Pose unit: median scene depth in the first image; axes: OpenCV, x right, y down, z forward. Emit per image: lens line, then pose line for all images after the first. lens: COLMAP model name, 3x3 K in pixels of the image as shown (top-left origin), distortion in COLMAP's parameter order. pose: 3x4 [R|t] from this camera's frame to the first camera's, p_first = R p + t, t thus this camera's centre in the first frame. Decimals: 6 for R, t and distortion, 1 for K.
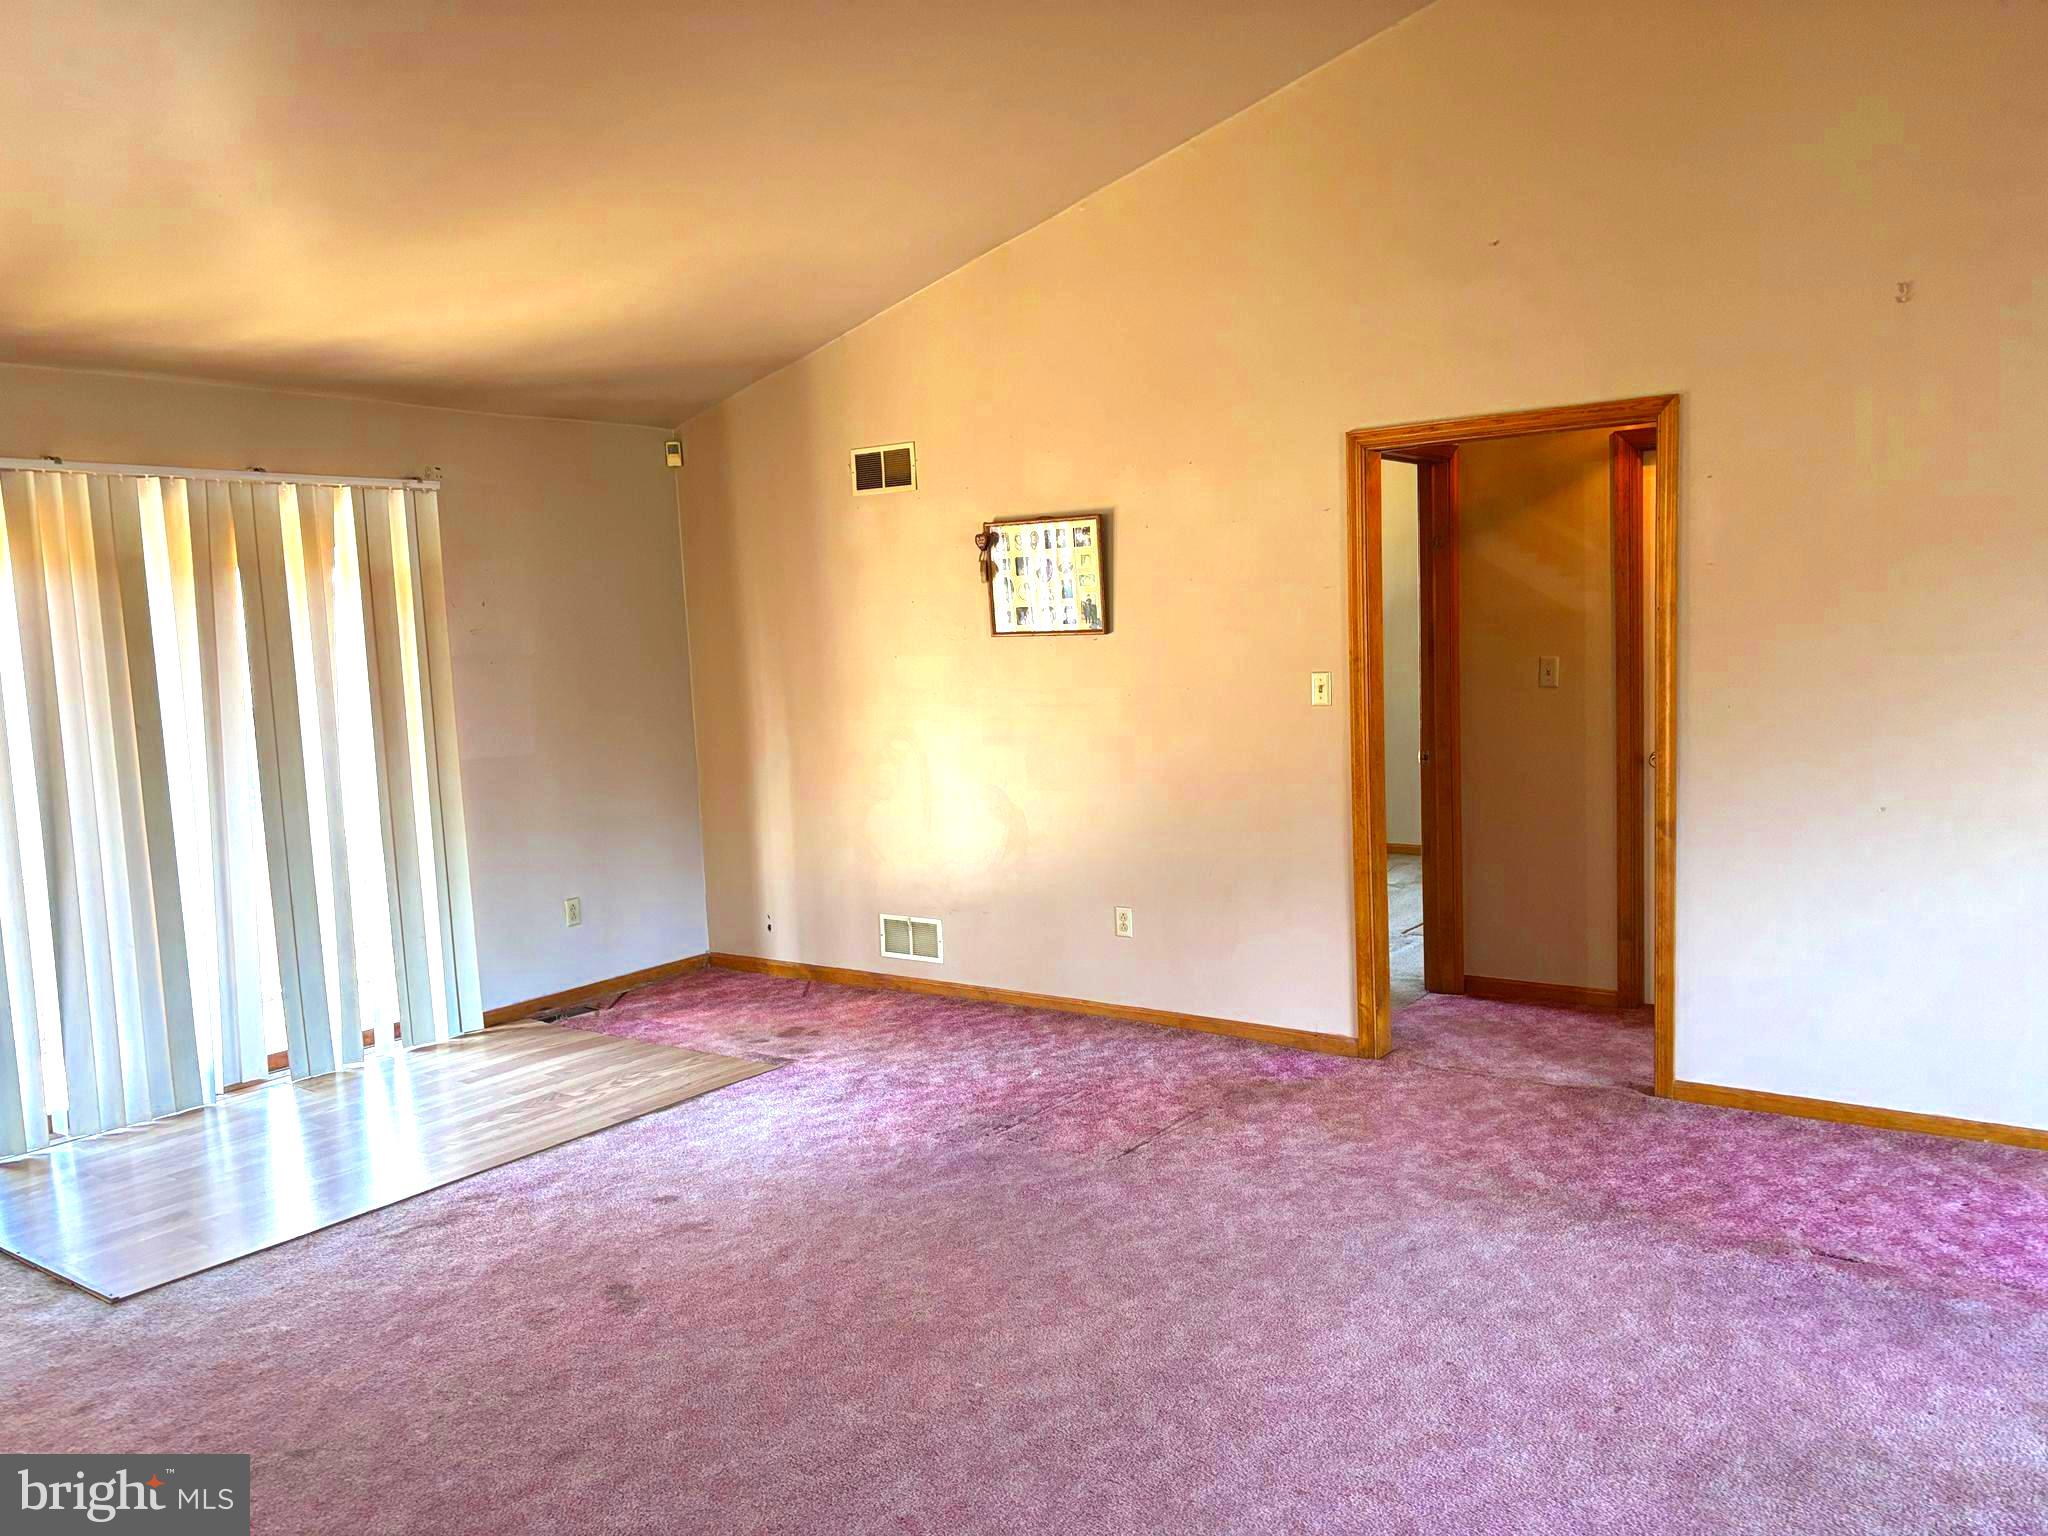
lens RADIAL K [[1518.8, 0, 1016.6], [0, 1518.8, 779.2], [0, 0, 1]] dist [0.099977, -0.111876]
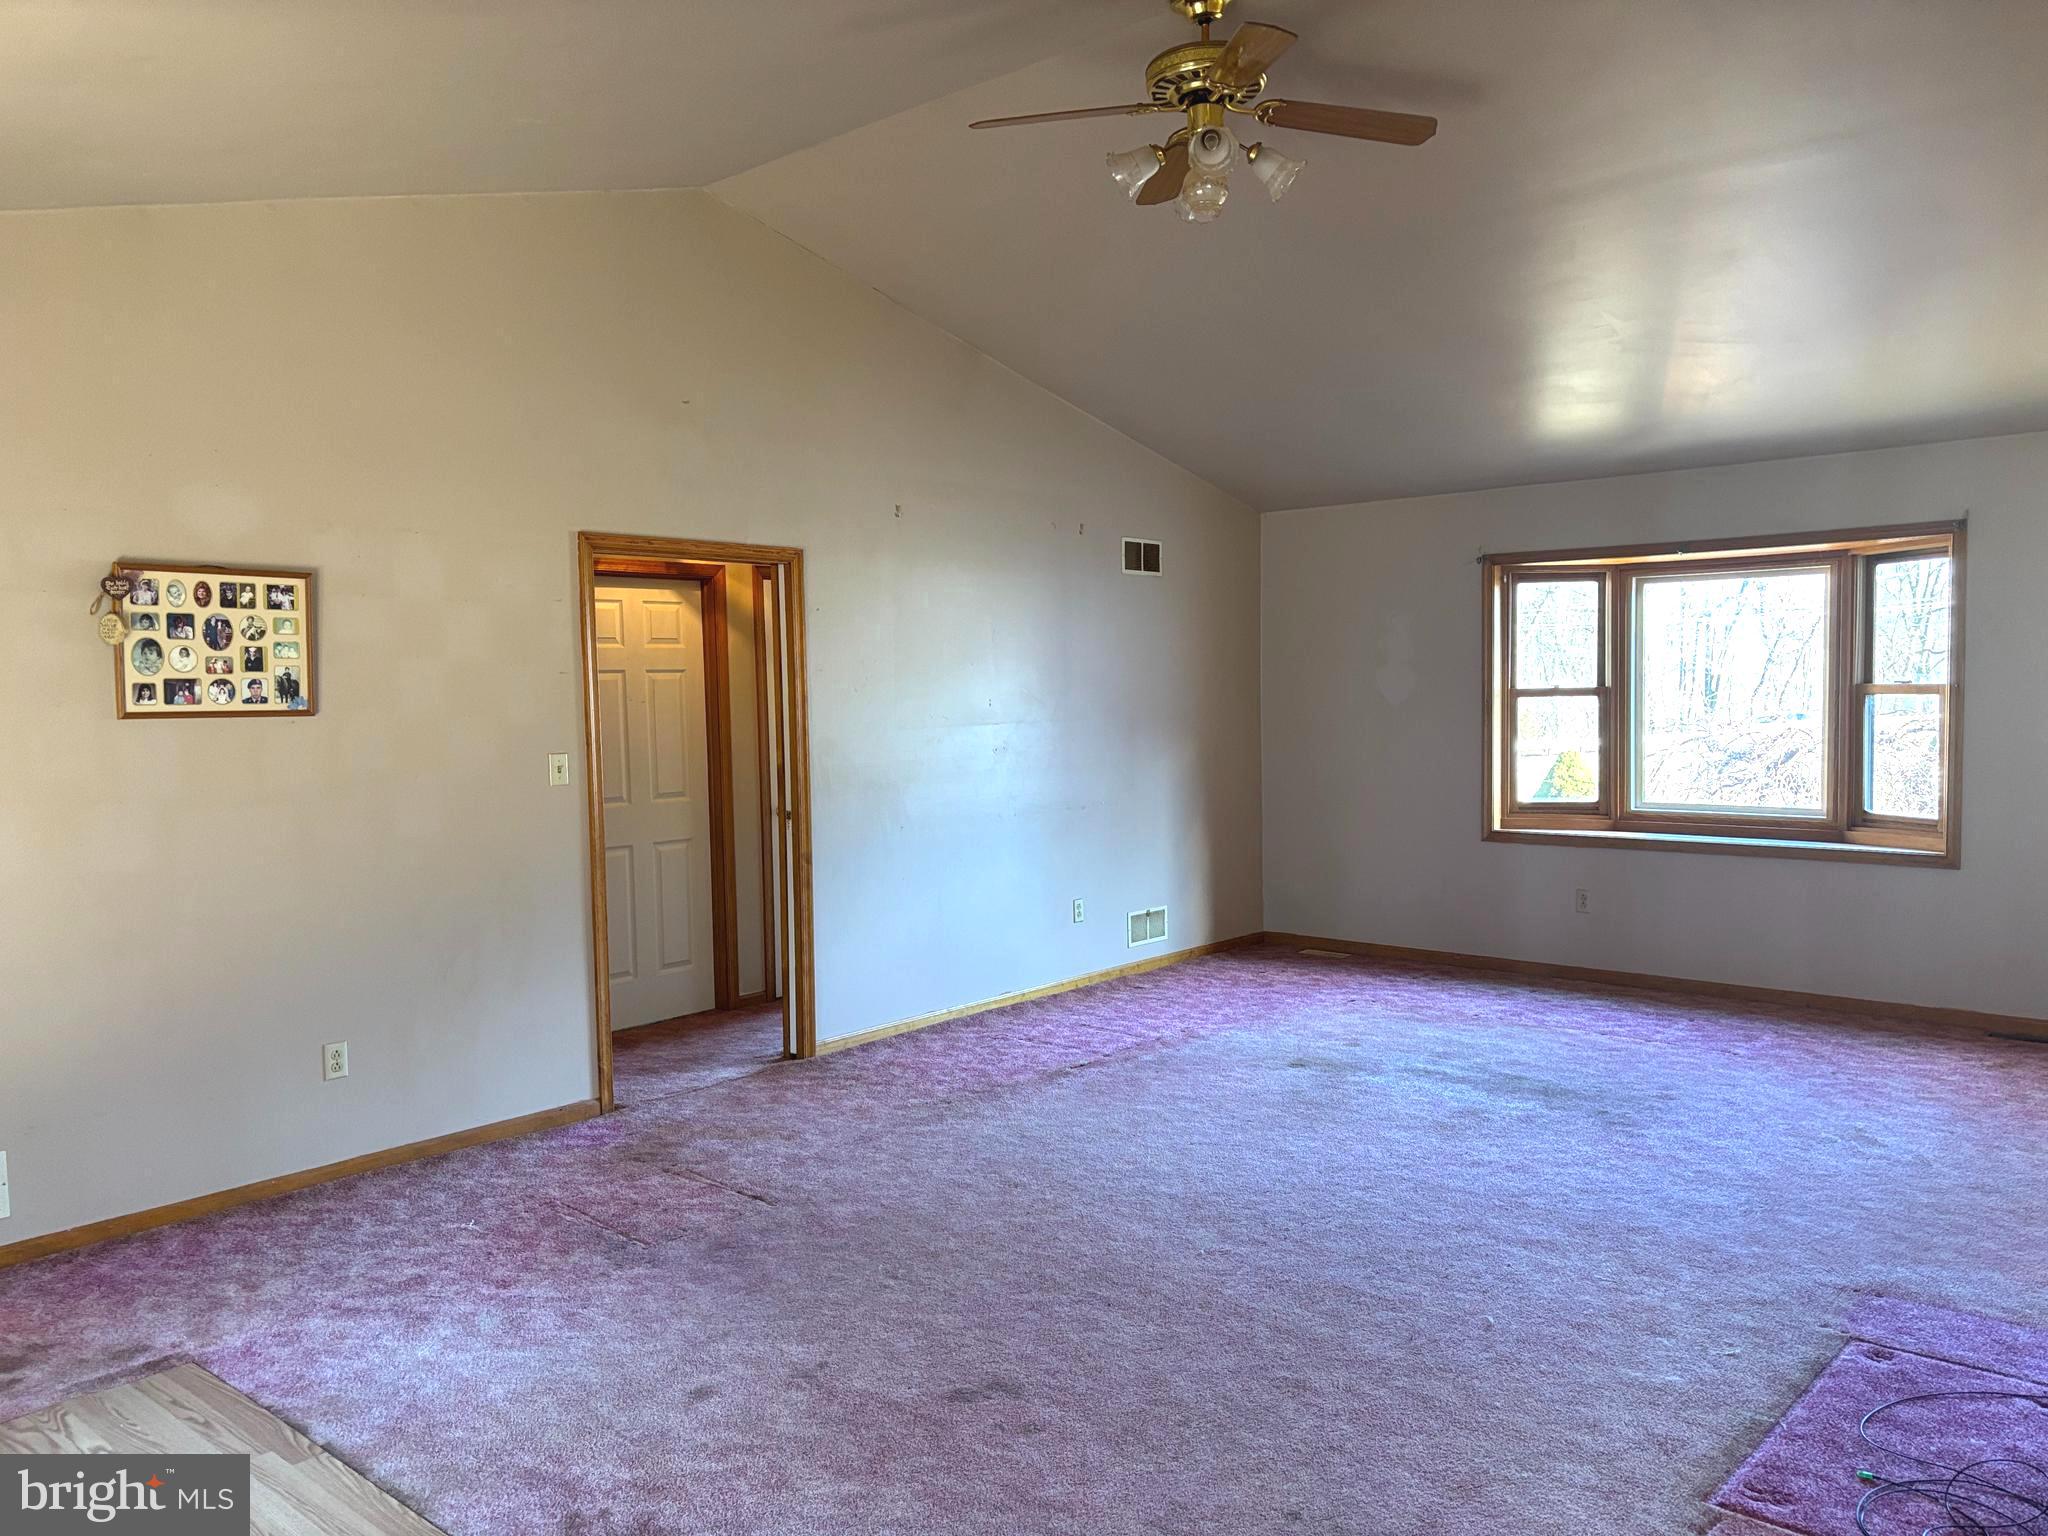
lens RADIAL K [[1518.8, 0, 1016.6], [0, 1518.8, 779.2], [0, 0, 1]] dist [0.099977, -0.111876]
pose [[0.108668, -0.019951, 0.993878, -0.809121], [0.119840, 0.992770, 0.006826, -0.022442], [-0.986828, 0.118365, 0.110273, 0.579370]]
